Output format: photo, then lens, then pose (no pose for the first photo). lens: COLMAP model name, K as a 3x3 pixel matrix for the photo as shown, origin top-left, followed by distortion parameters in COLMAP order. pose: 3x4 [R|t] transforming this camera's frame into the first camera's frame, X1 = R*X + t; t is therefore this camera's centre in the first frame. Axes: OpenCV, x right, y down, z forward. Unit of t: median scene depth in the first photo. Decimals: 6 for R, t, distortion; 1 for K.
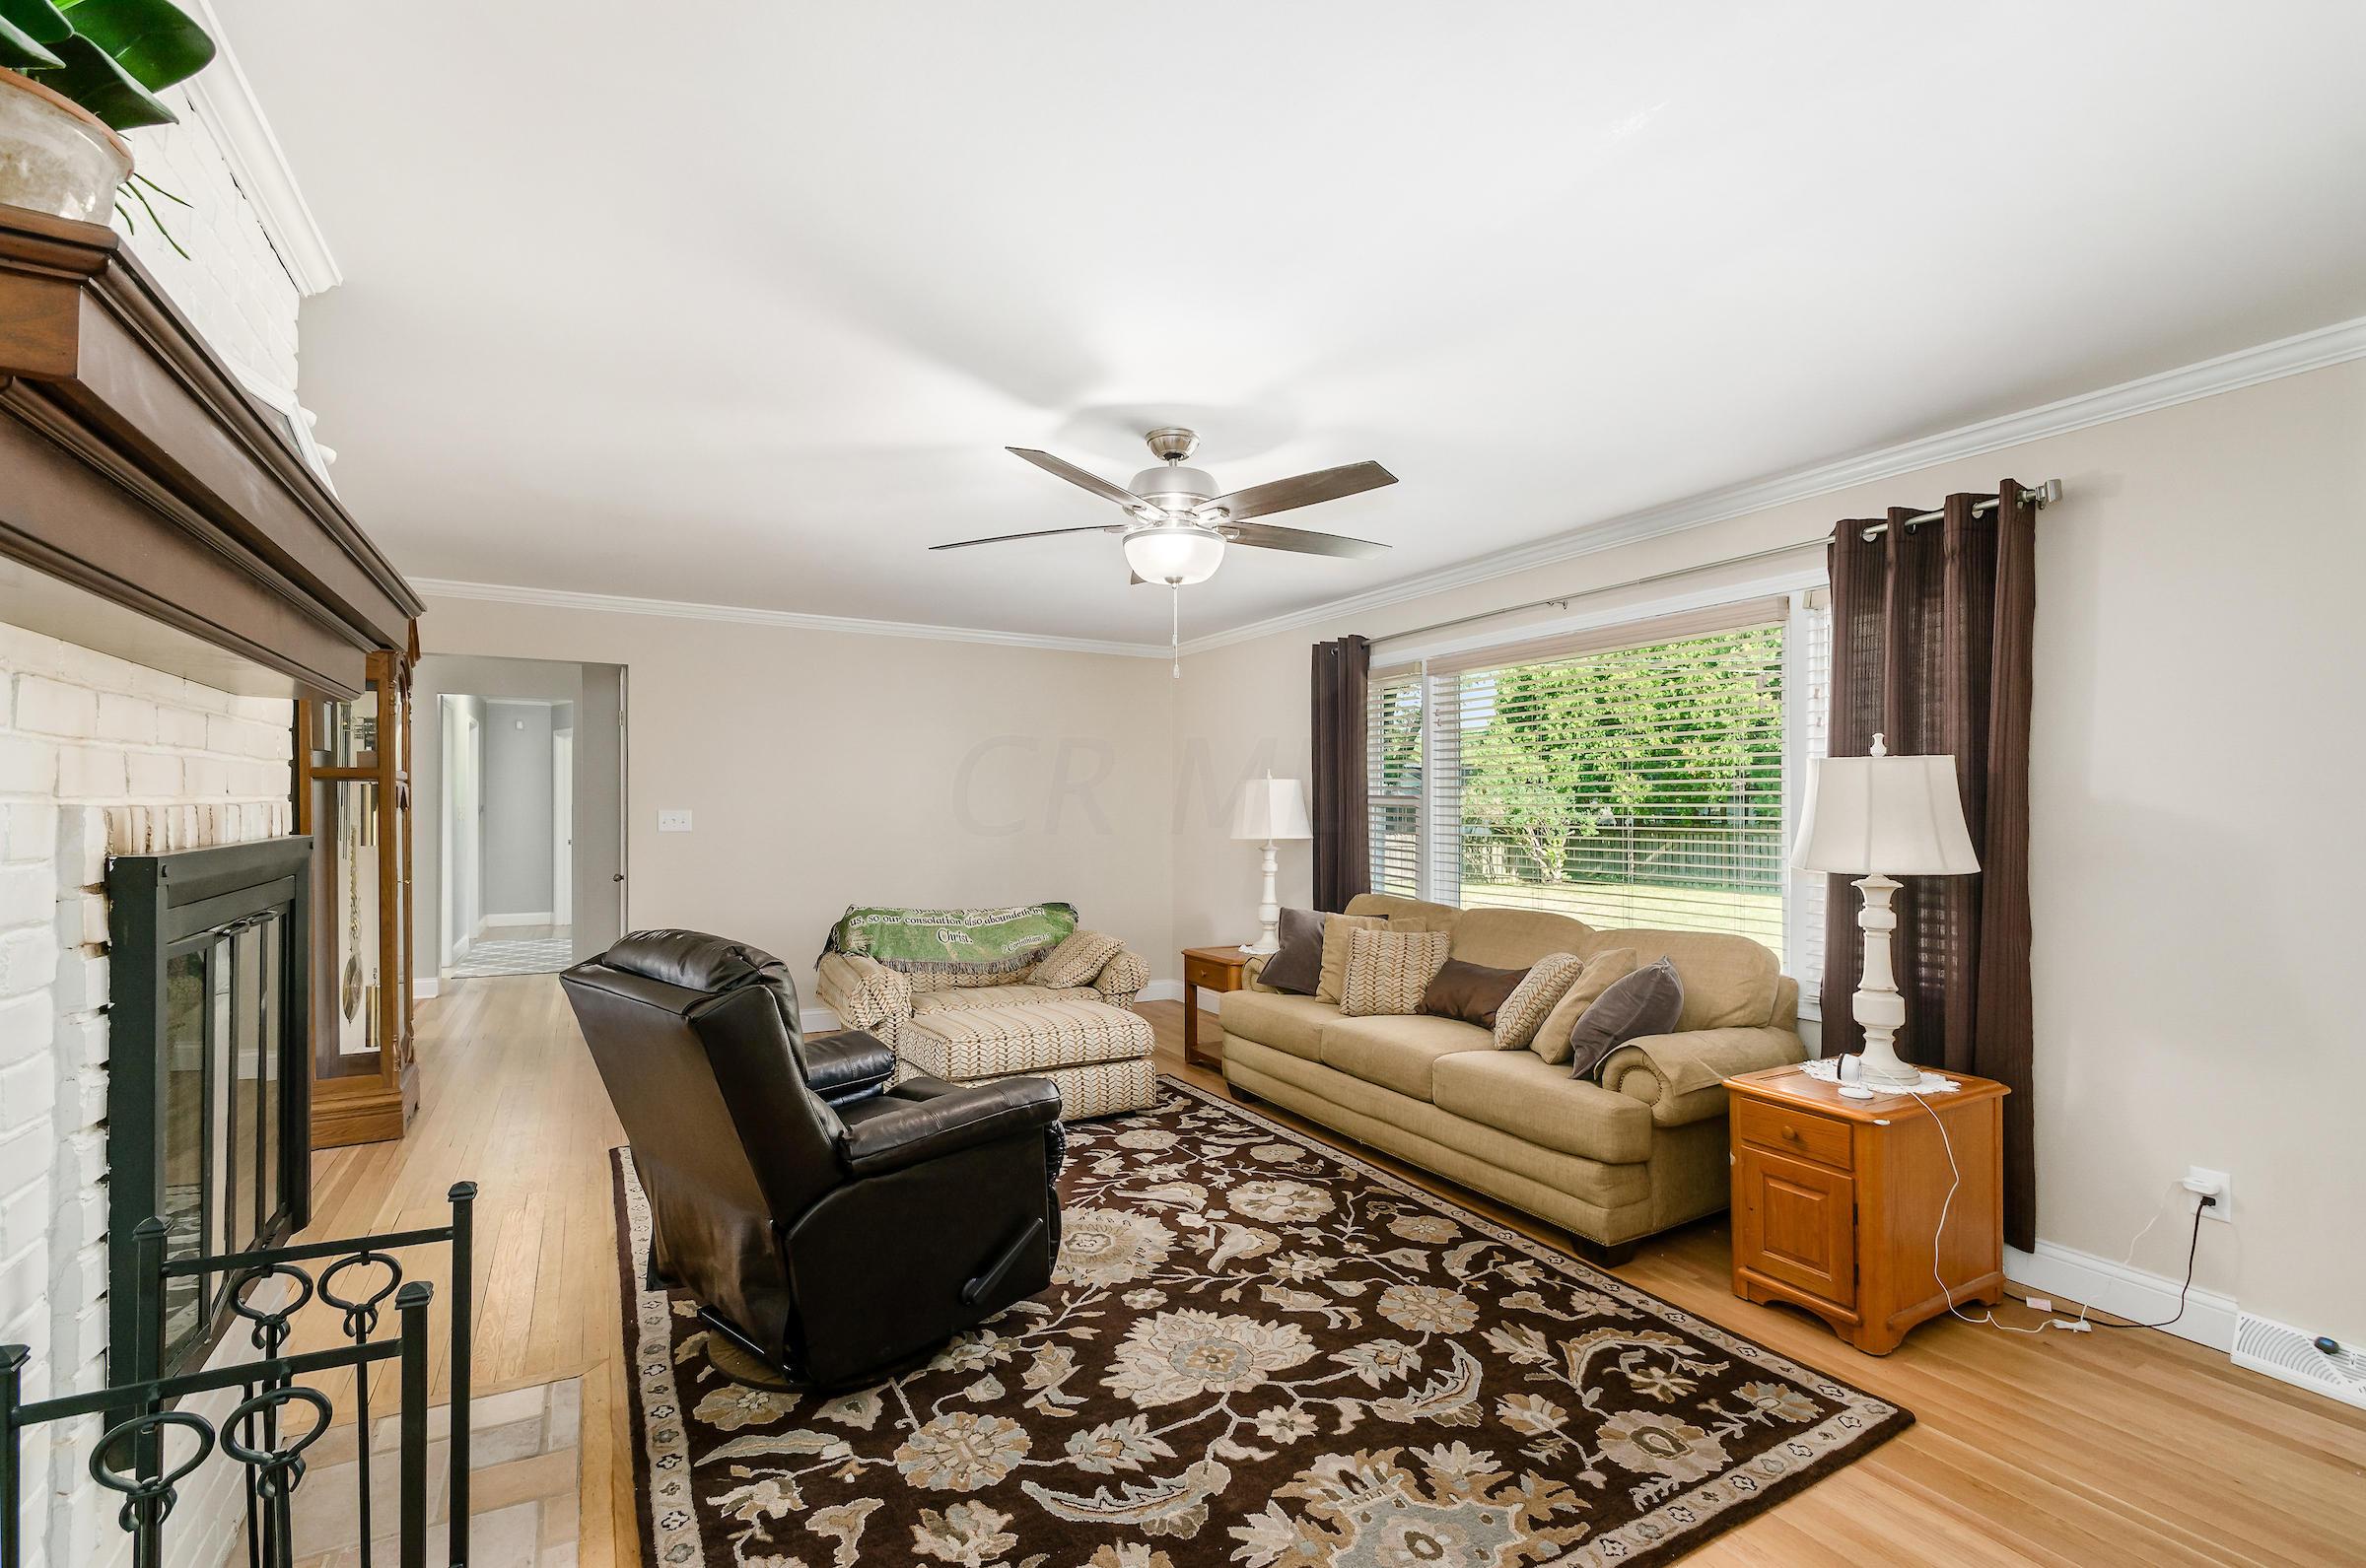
lens RADIAL K [[1023.5, 0, 1186.6], [0, 1023.5, 809.5], [0, 0, 1]] dist [0.004278, -0.000383]
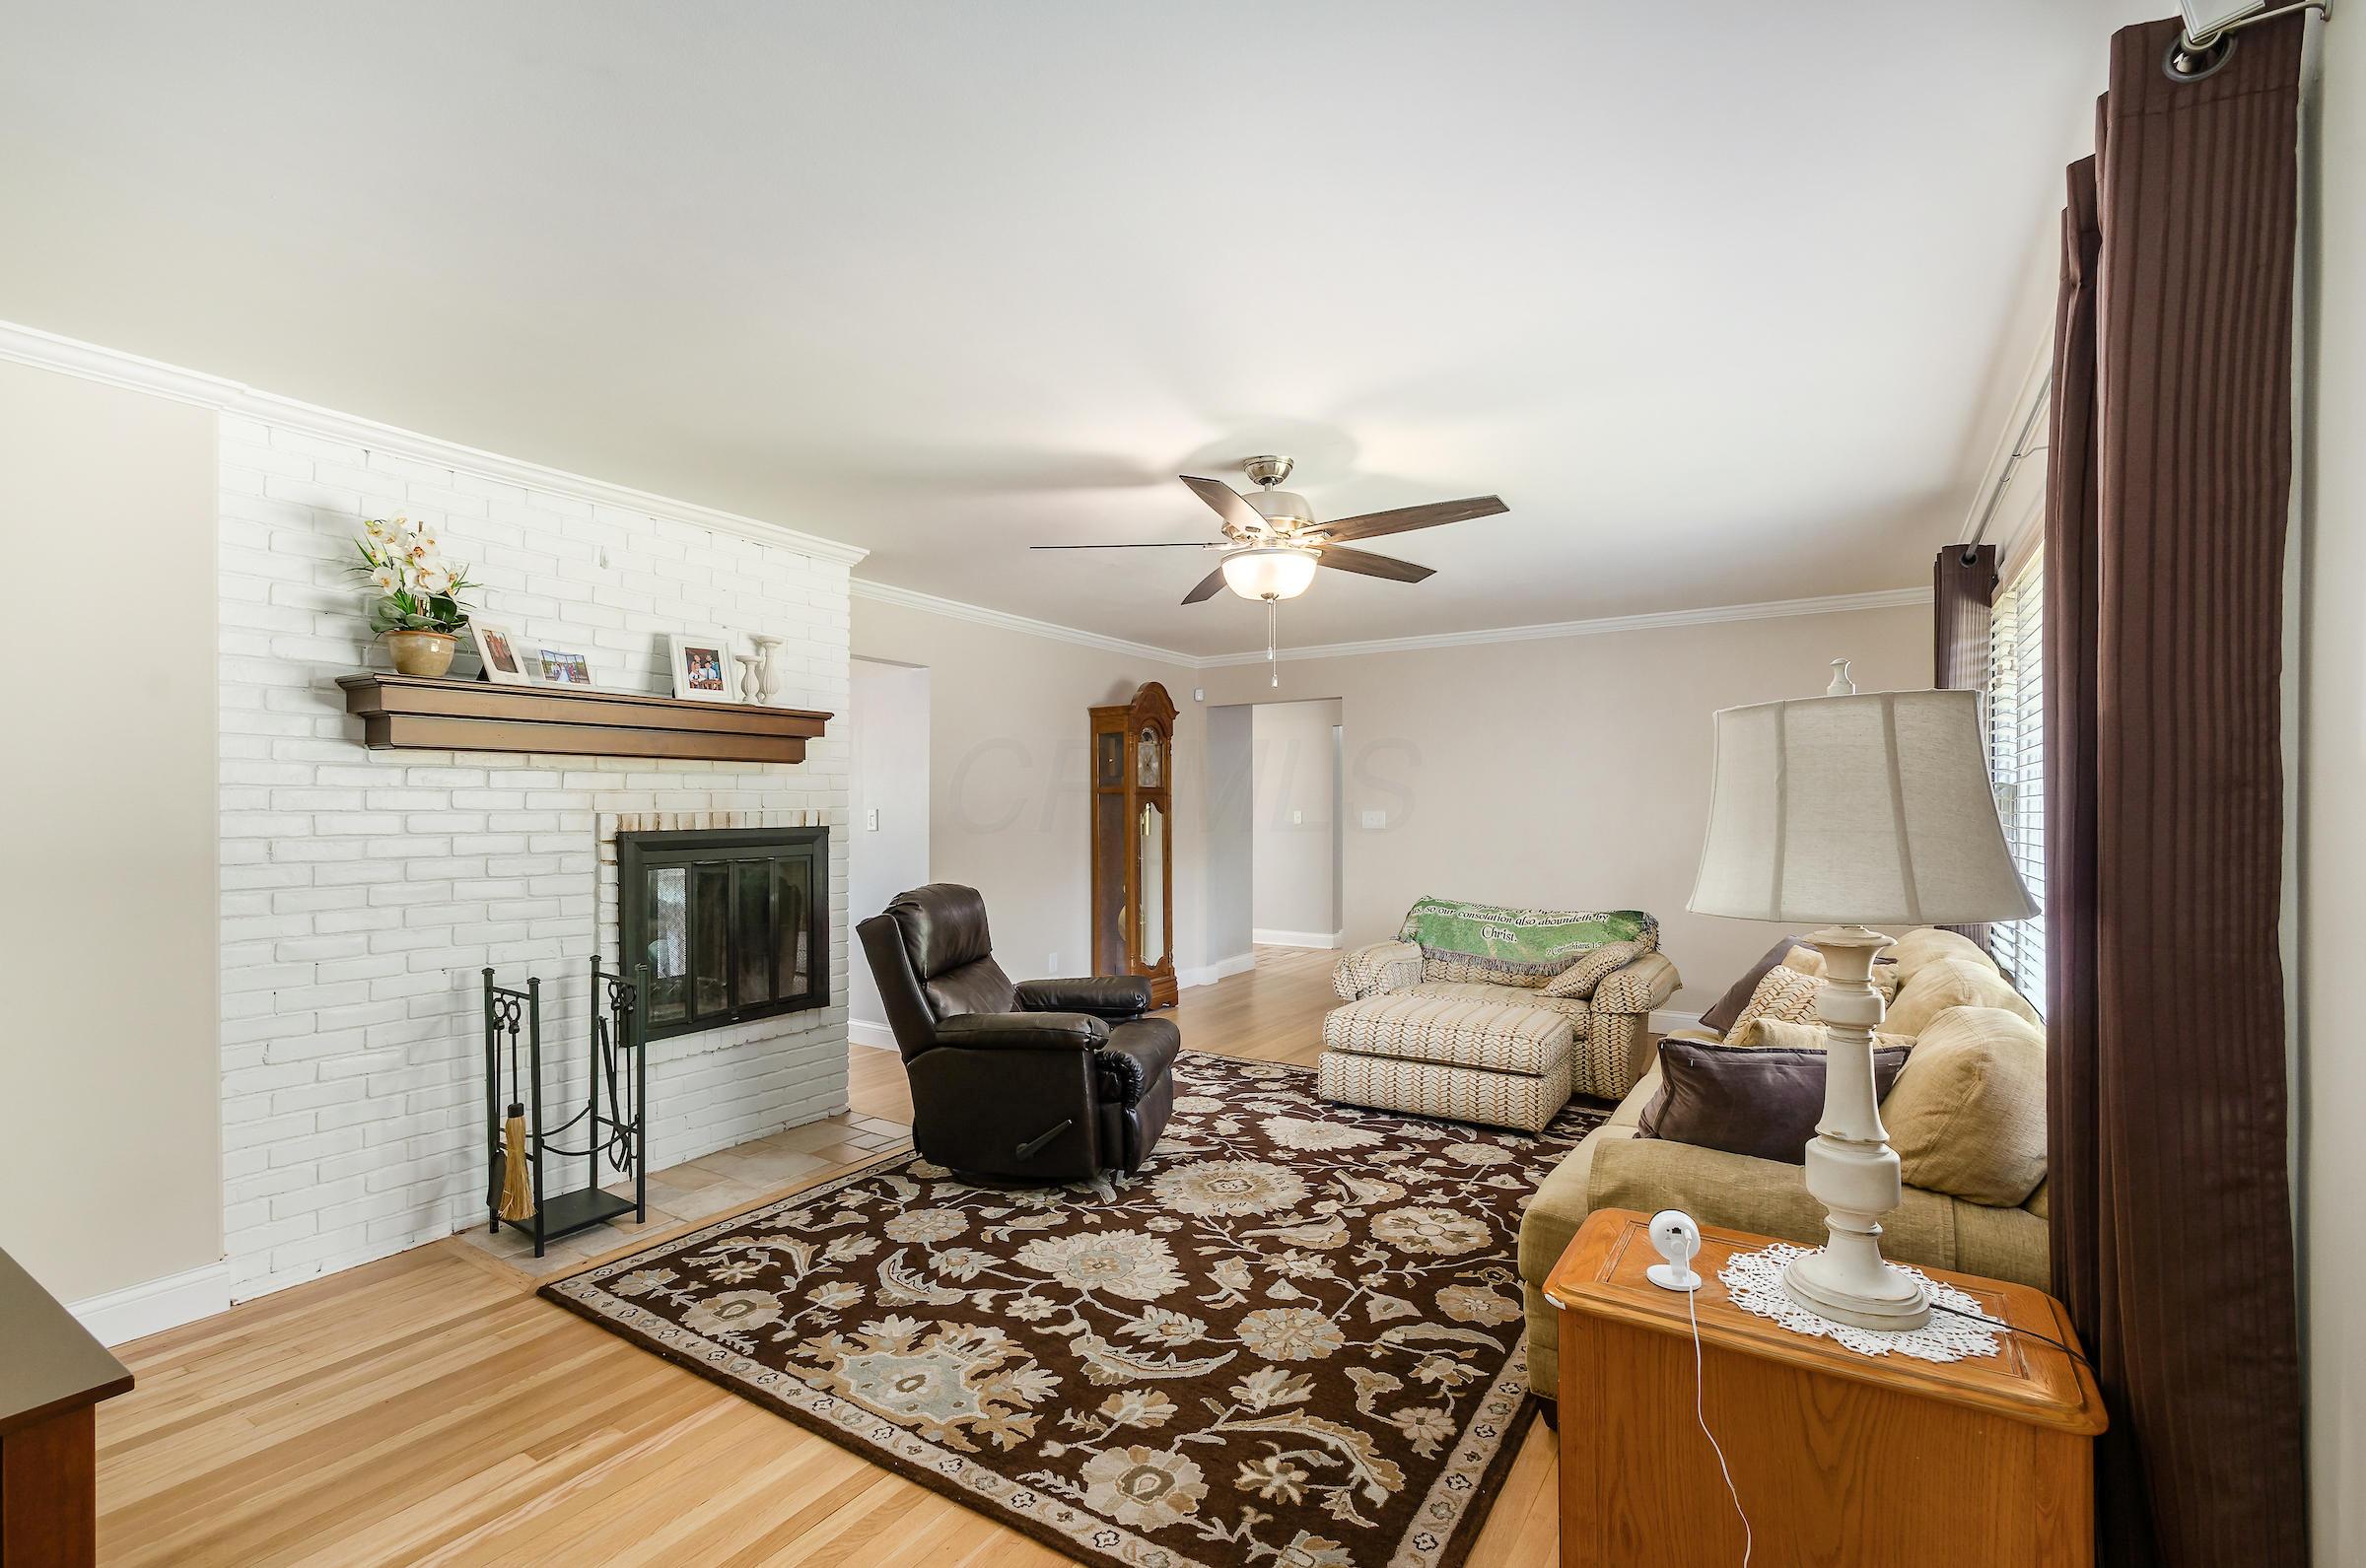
lens RADIAL K [[1051.0, 0, 1215.9], [0, 1051.0, 822.7], [0, 0, 1]] dist [0.002596, -0.000244]
pose [[0.481859, 0.003782, -0.876241, 1.048660], [0.007603, 0.999935, 0.008497, 0.004612], [0.876216, -0.010756, 0.481799, 0.472851]]
